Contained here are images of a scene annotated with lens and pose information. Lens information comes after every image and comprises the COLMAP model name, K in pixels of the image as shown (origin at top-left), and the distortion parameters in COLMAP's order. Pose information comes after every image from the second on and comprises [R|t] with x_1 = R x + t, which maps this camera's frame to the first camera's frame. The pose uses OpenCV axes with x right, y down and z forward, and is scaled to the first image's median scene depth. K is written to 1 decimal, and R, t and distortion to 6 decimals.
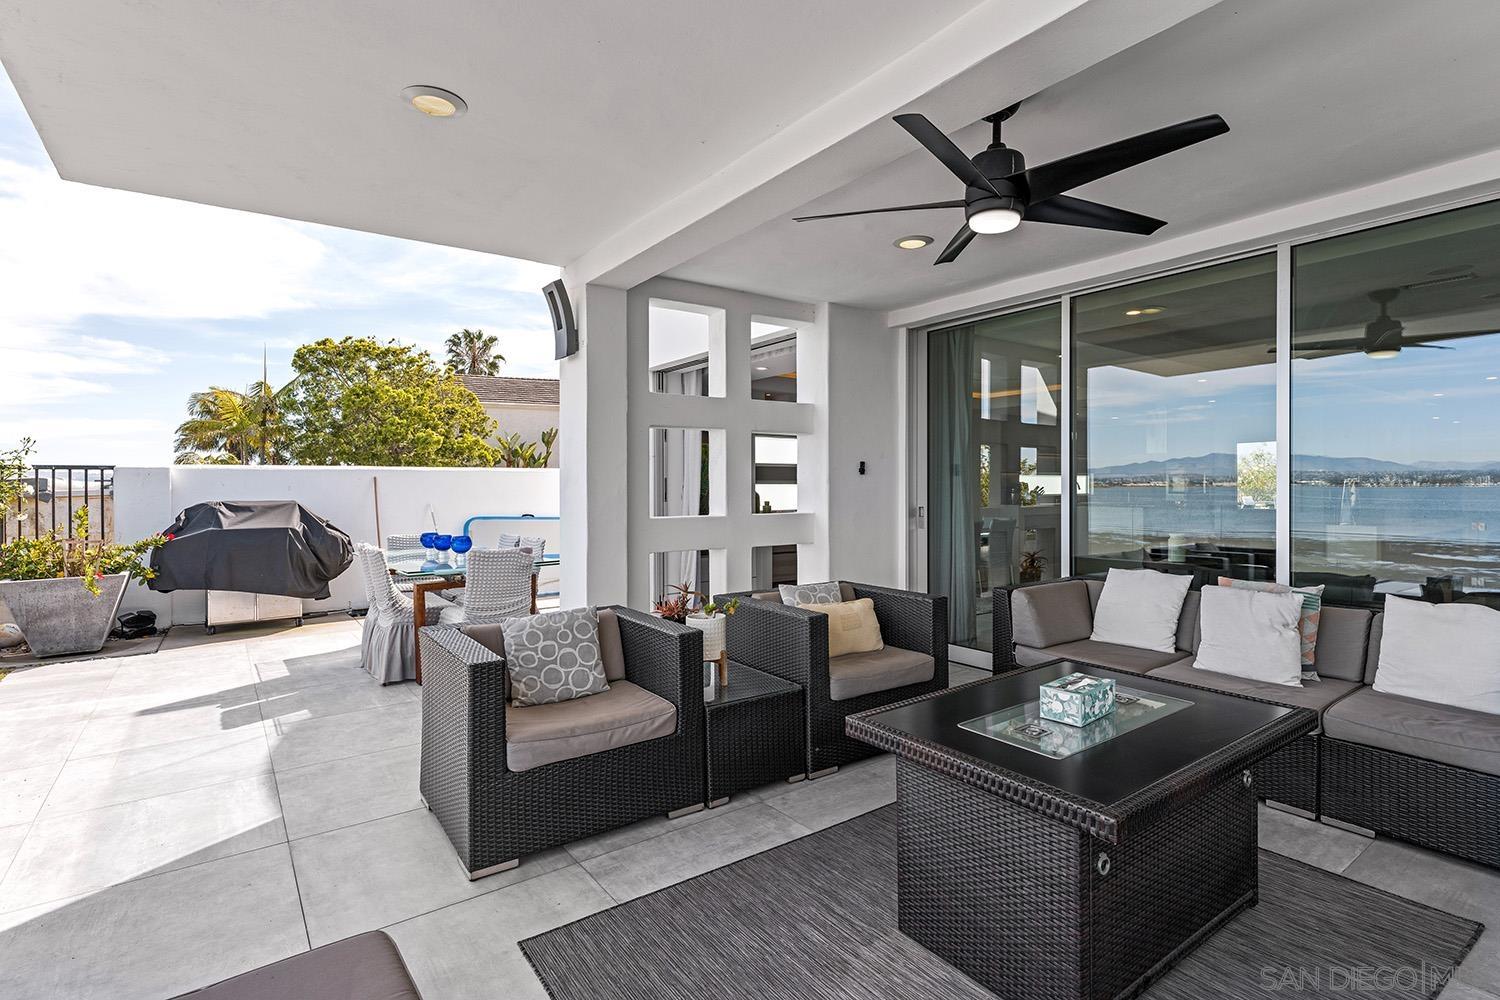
lens RADIAL K [[732.0, 0, 746.4], [0, 732.0, 489.0], [0, 0, 1]] dist [-0.003915, -0.000818]
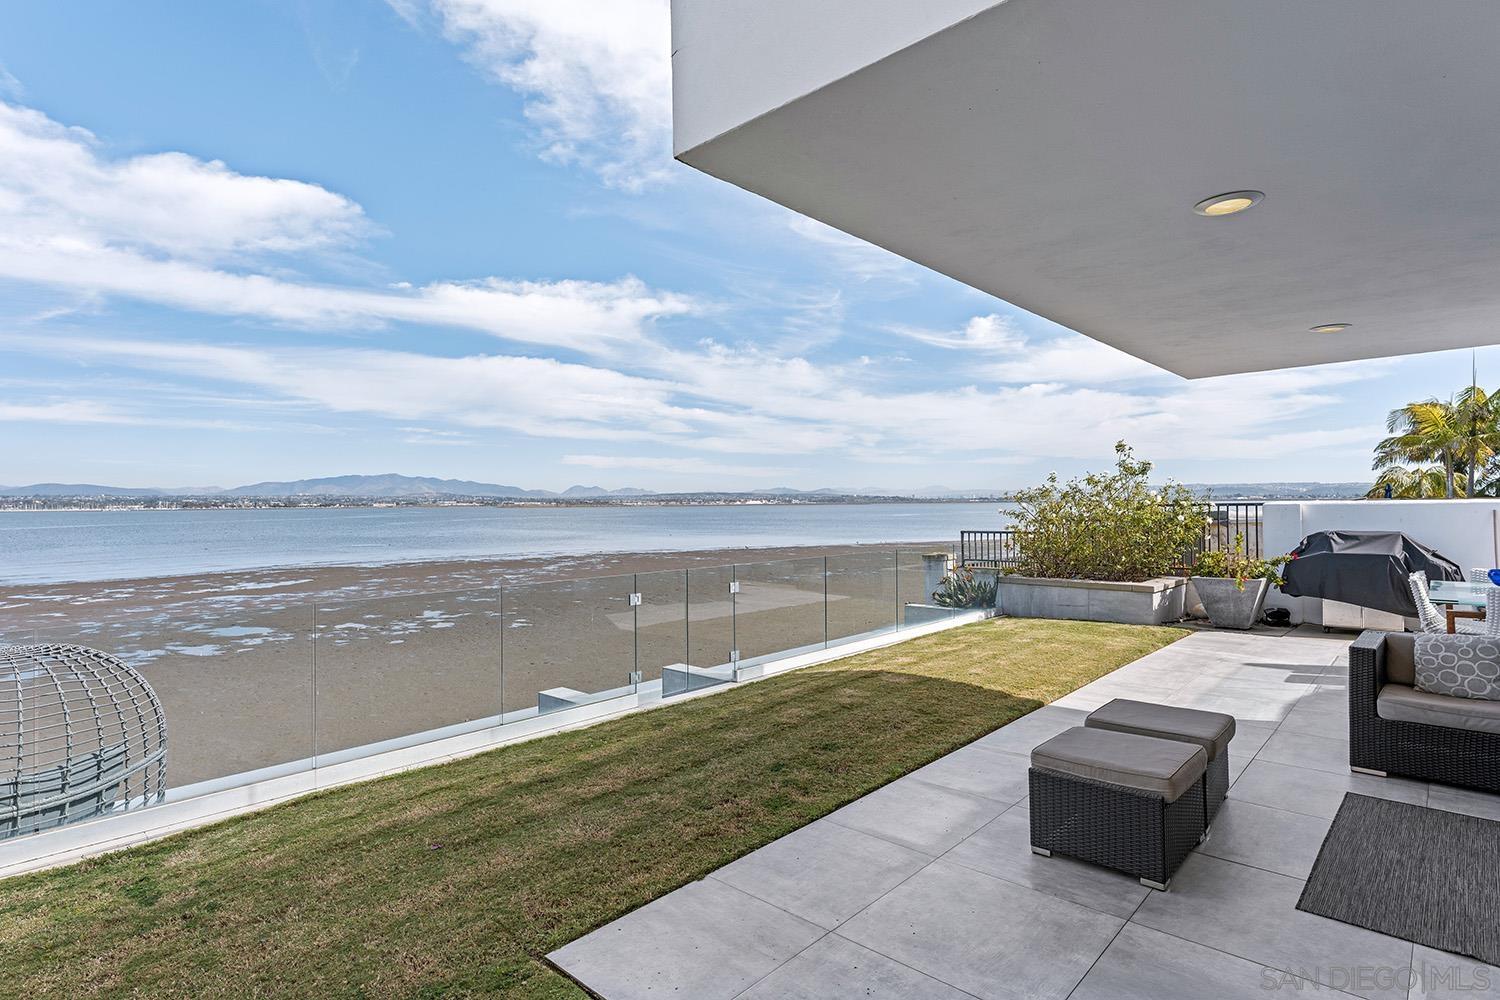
lens RADIAL K [[757.9, 0, 750.0], [0, 757.9, 500.0], [0, 0, 1]] dist [-0.000743, -0.000261]
pose [[0.190504, -0.003404, -0.981681, 0.408419], [0.005140, 0.999984, -0.002470, -0.041152], [0.981673, -0.004575, 0.190518, -0.272497]]
